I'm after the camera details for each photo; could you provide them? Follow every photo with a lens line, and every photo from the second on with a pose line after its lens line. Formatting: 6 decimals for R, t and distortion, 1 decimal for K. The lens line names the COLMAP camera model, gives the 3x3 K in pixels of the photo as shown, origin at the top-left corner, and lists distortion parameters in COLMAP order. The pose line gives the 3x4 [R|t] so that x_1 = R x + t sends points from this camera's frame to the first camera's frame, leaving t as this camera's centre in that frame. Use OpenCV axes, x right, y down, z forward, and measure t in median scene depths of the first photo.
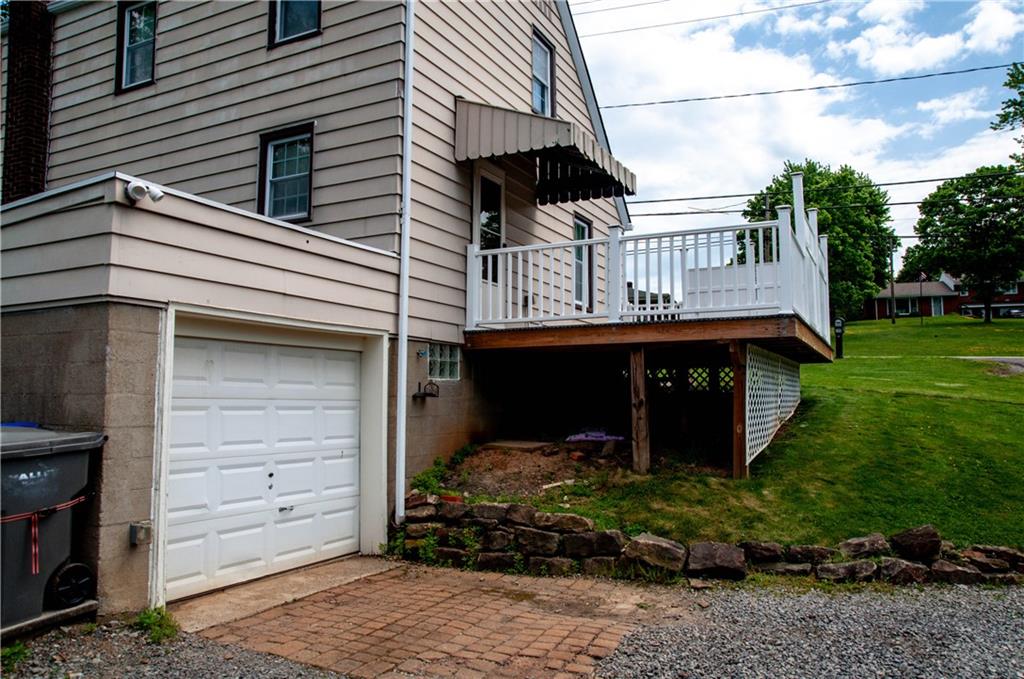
lens RADIAL K [[756.7, 0, 513.0], [0, 756.7, 337.1], [0, 0, 1]] dist [-0.087624, 0.048137]
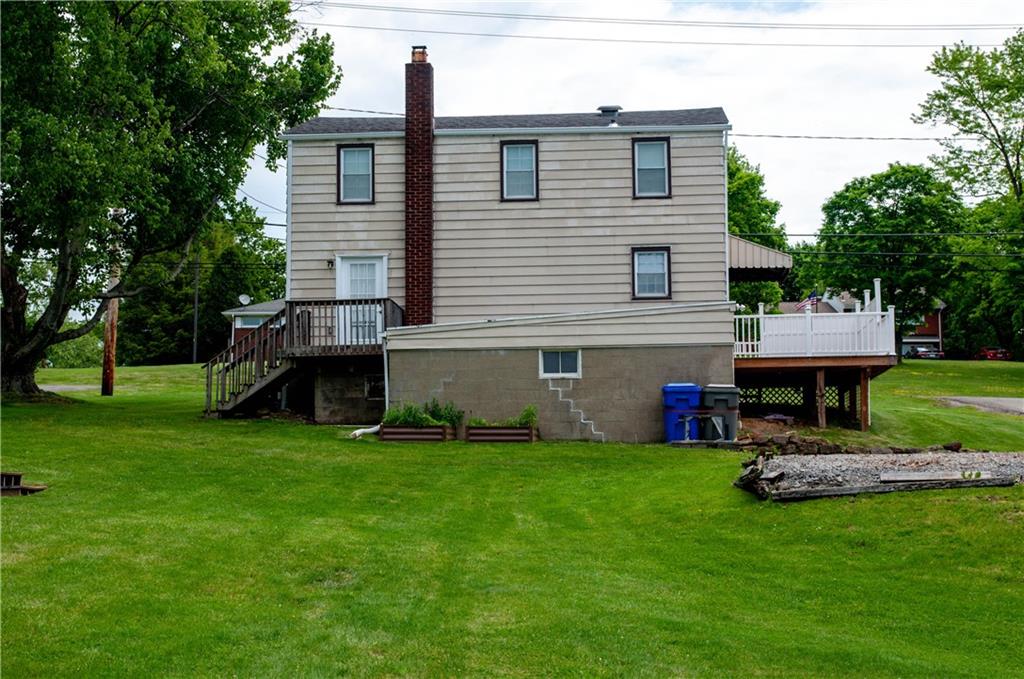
lens RADIAL K [[1594.6, 0, 509.8], [0, 1594.6, 340.2], [0, 0, 1]] dist [-0.001502, 0.000000]
pose [[0.934158, 0.033396, 0.355292, -1.872541], [-0.025315, 0.999305, -0.027370, 0.066409], [-0.355959, 0.016573, 0.934354, -2.383824]]
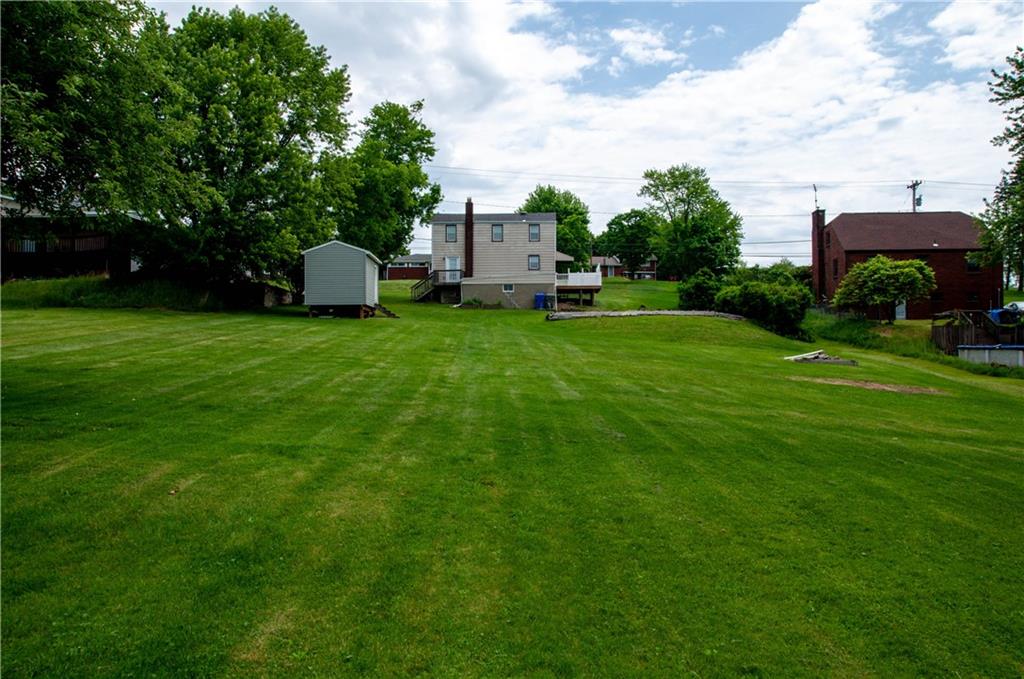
lens RADIAL K [[756.7, 0, 511.3], [0, 756.7, 337.9], [0, 0, 1]] dist [-0.087624, 0.048137]
pose [[0.922548, 0.001109, 0.385882, -2.931628], [-0.030601, 0.997057, 0.070294, -0.013626], [-0.384668, -0.076658, 0.919866, -4.988851]]
